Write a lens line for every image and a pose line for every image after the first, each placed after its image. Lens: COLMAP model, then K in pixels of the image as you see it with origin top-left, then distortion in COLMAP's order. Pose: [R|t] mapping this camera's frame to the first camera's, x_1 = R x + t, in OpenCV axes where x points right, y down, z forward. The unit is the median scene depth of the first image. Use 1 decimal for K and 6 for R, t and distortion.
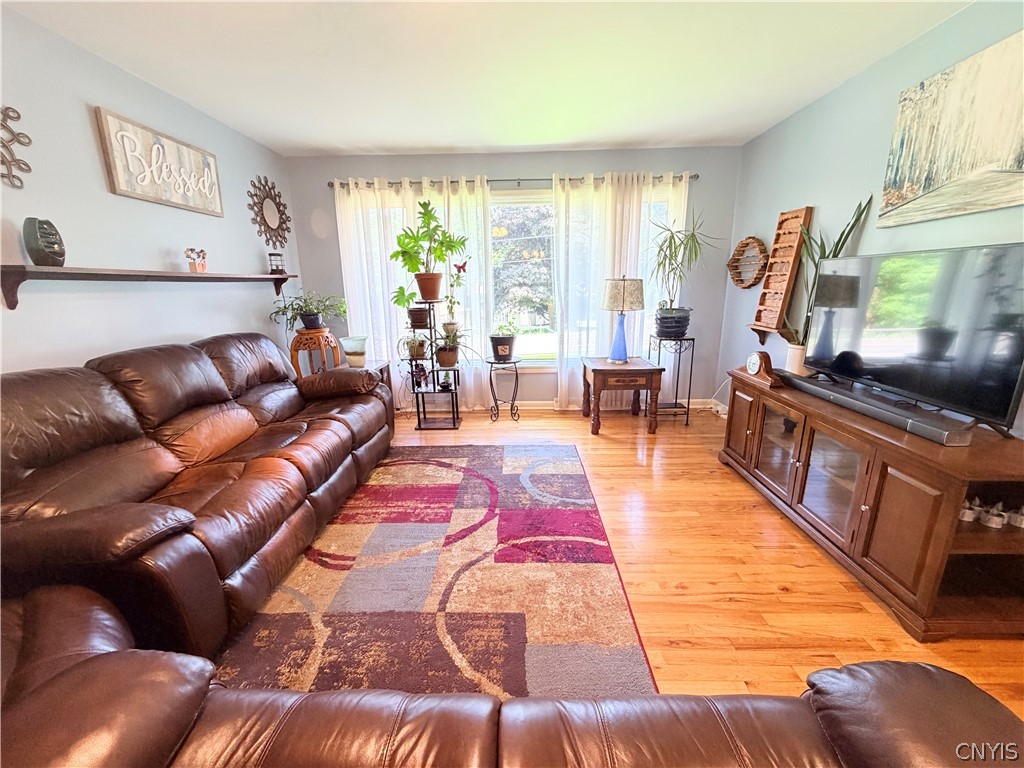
lens RADIAL K [[405.4, 0, 507.5], [0, 405.4, 385.5], [0, 0, 1]] dist [-0.002332, 0.000261]
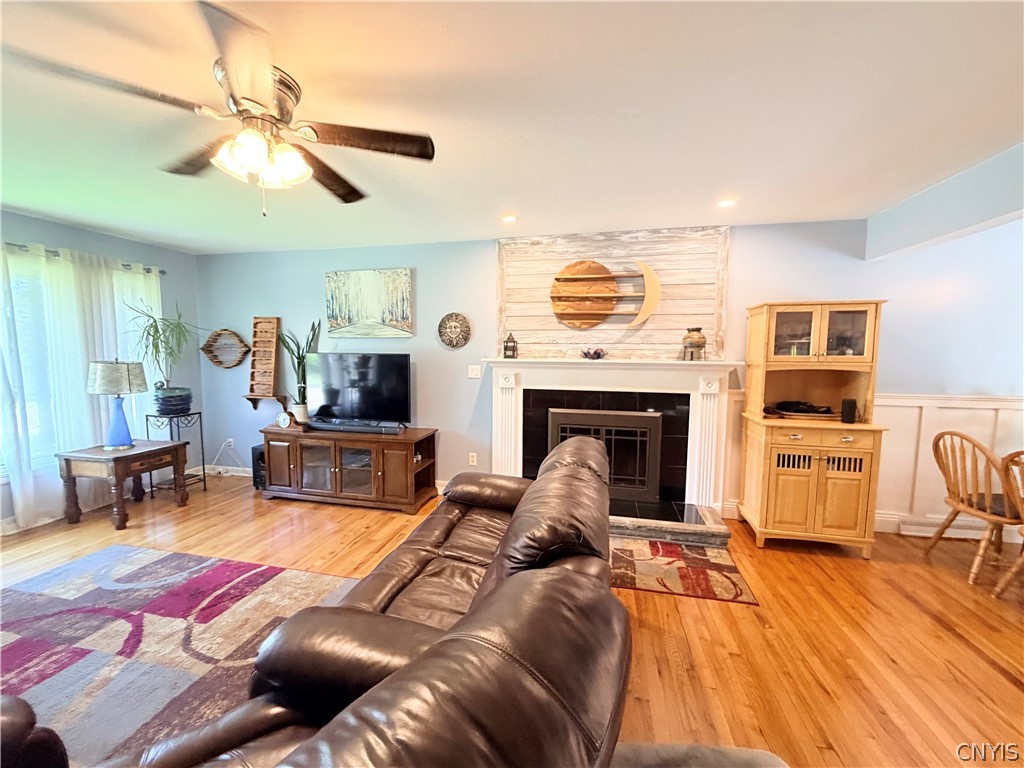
lens RADIAL K [[405.4, 0, 510.7], [0, 405.4, 384.7], [0, 0, 1]] dist [-0.002332, 0.000261]
pose [[0.186641, -0.060863, 0.980541, -0.649471], [0.226142, 0.973939, 0.017408, -0.017754], [-0.956047, 0.218492, 0.195541, -0.100355]]
